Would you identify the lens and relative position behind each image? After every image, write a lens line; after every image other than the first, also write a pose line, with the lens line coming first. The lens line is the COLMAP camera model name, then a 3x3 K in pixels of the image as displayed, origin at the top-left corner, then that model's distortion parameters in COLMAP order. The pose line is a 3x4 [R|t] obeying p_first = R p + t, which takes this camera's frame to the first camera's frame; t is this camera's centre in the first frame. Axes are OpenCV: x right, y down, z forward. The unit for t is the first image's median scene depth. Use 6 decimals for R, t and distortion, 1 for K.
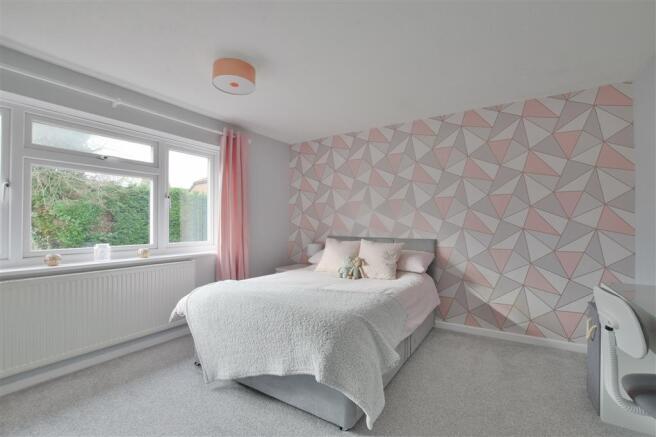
lens RADIAL K [[293.2, 0, 324.7], [0, 293.2, 219.2], [0, 0, 1]] dist [-0.029846, 0.002637]
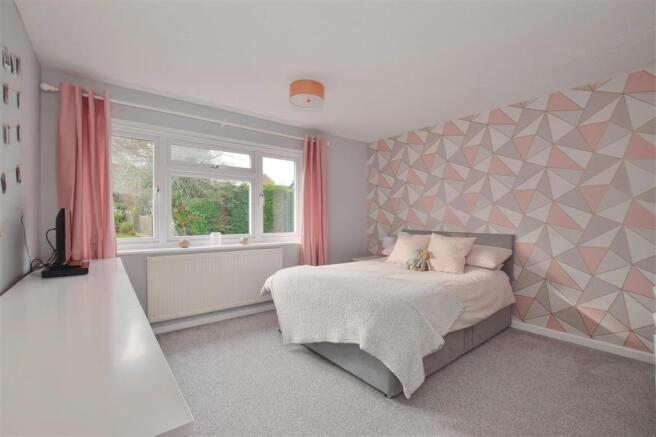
lens RADIAL K [[293.2, 0, 323.9], [0, 293.2, 219.3], [0, 0, 1]] dist [-0.029846, 0.002637]
pose [[0.946826, 0.004584, -0.321714, 0.110844], [0.001496, 0.999825, 0.018648, 0.000993], [0.321743, -0.018138, 0.946653, -0.090786]]
